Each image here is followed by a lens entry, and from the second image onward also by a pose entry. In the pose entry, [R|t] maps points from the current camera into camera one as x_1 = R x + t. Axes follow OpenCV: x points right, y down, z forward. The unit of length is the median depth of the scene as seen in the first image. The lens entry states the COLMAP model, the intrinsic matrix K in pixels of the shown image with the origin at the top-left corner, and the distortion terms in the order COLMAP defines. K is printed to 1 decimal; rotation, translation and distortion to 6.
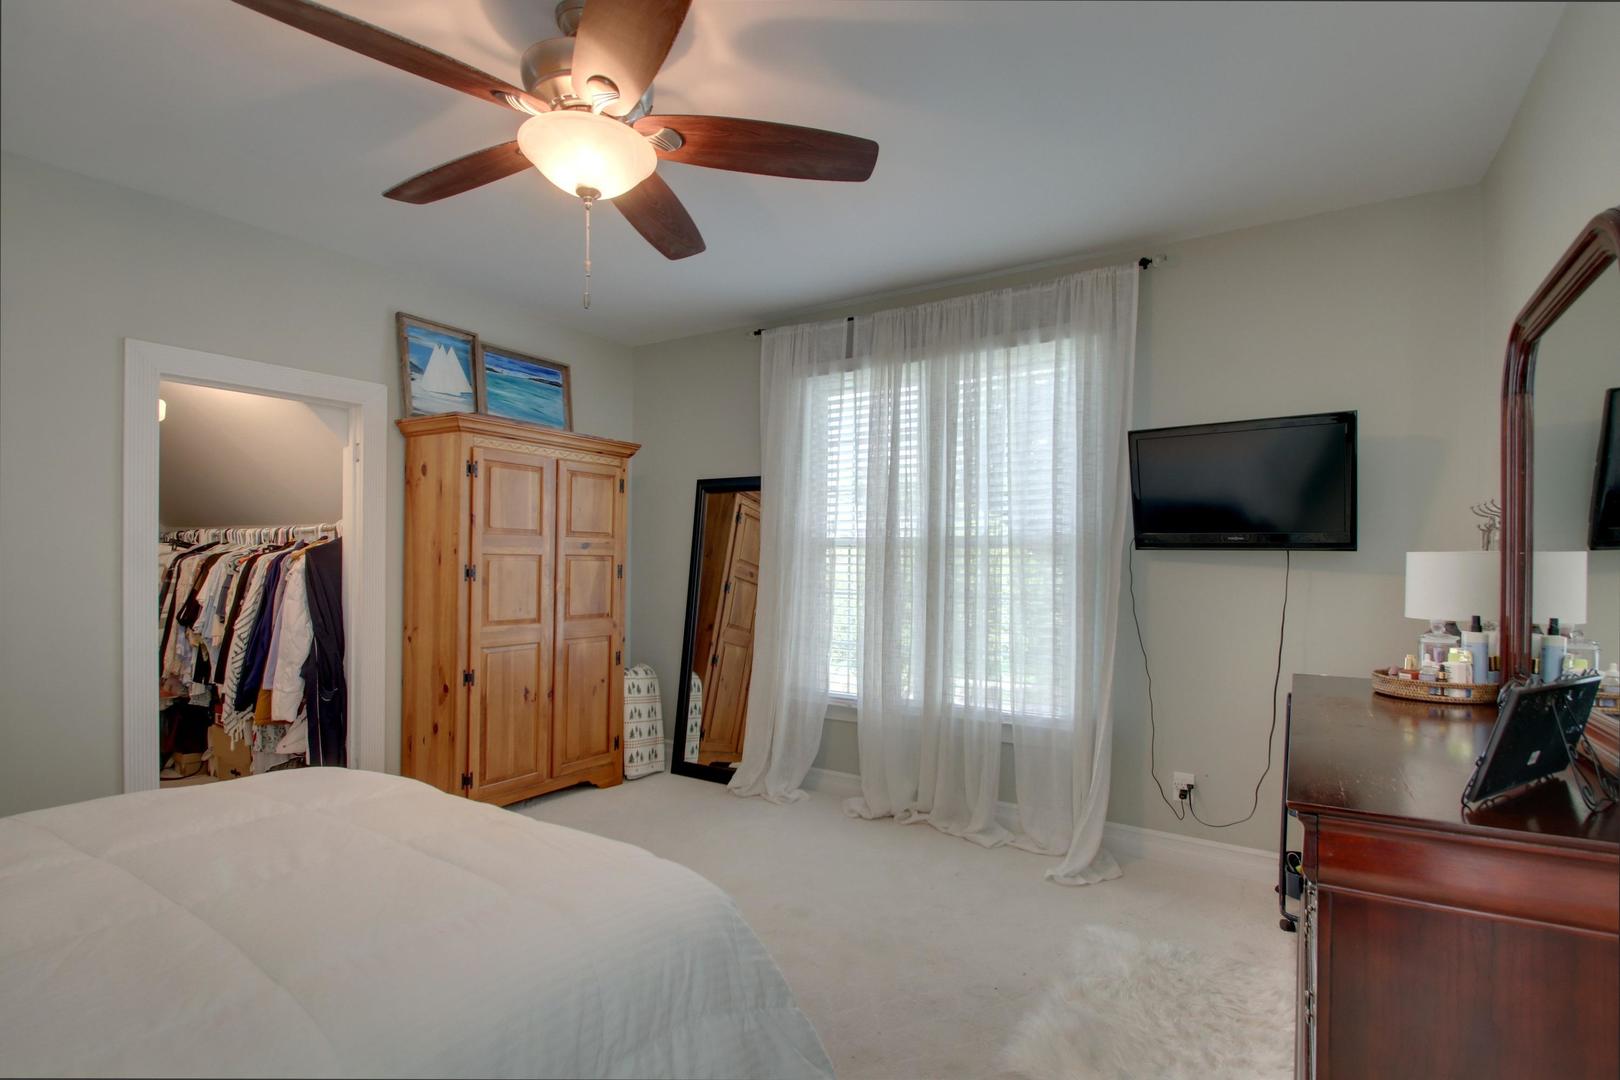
lens RADIAL K [[762.1, 0, 802.8], [0, 762.1, 568.7], [0, 0, 1]] dist [0.003997, -0.013515]
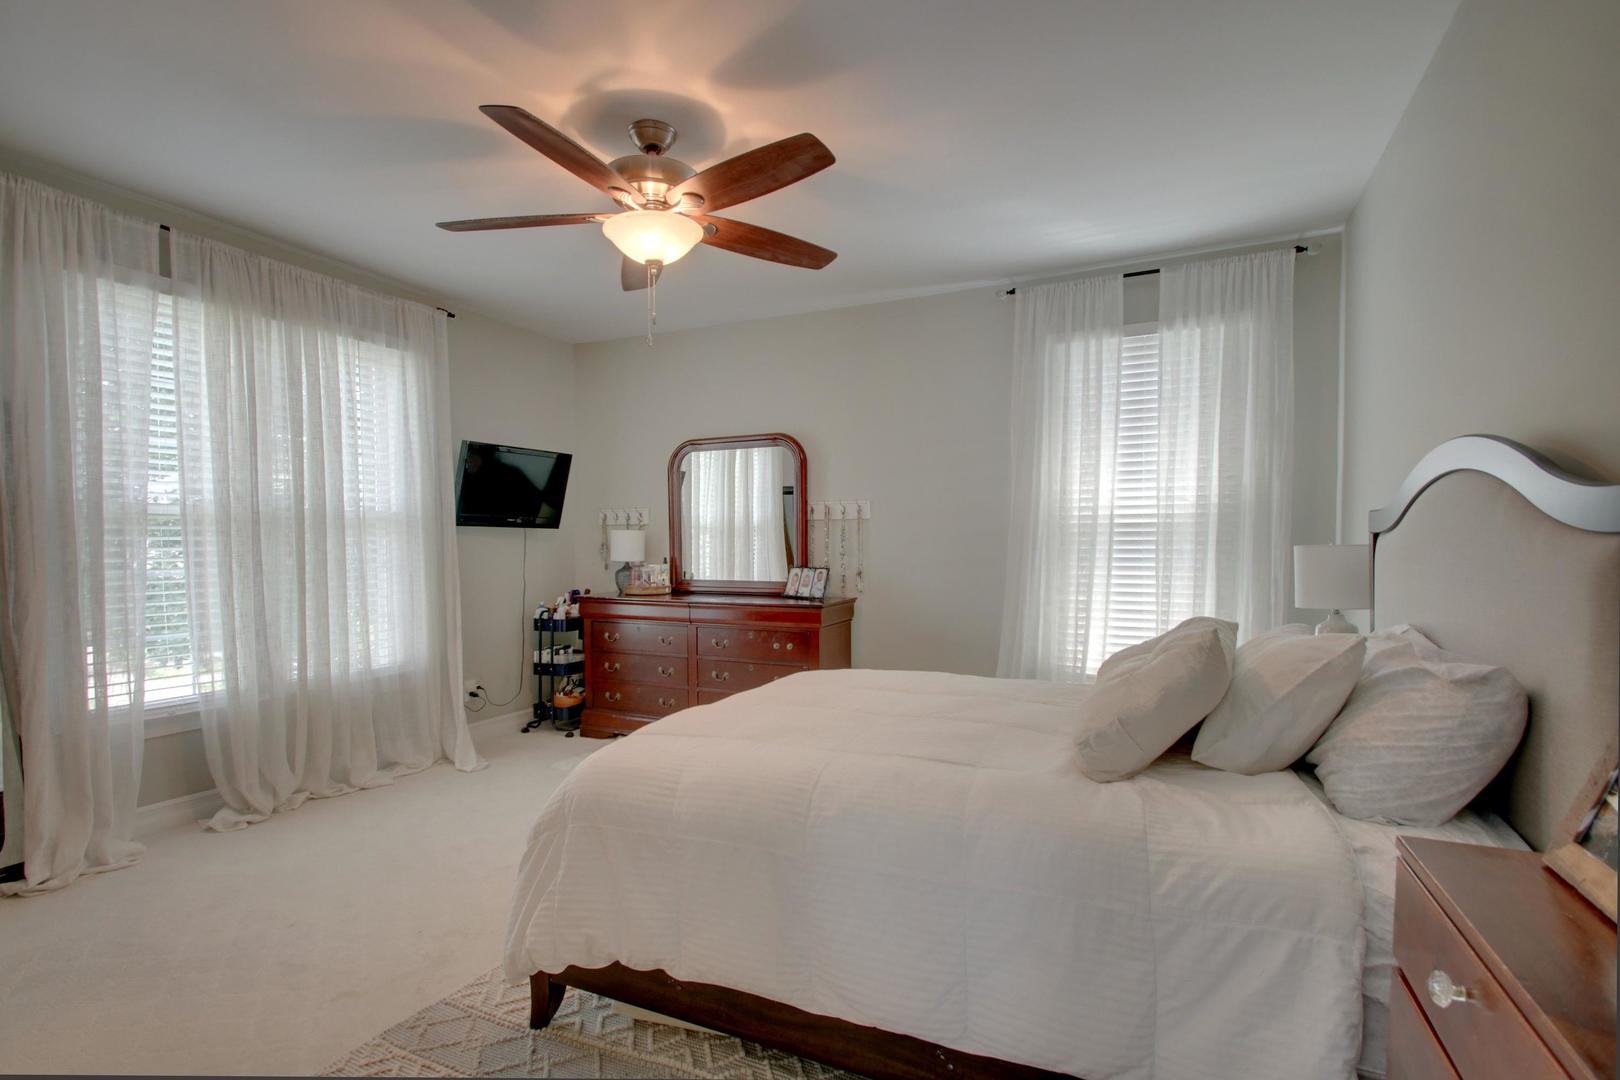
lens RADIAL K [[762.1, 0, 802.8], [0, 762.1, 568.7], [0, 0, 1]] dist [0.003997, -0.013515]
pose [[-0.116494, -0.045872, 0.992132, -0.906395], [0.003027, 0.998912, 0.046541, -0.009984], [-0.993187, 0.008425, -0.116228, 0.489967]]
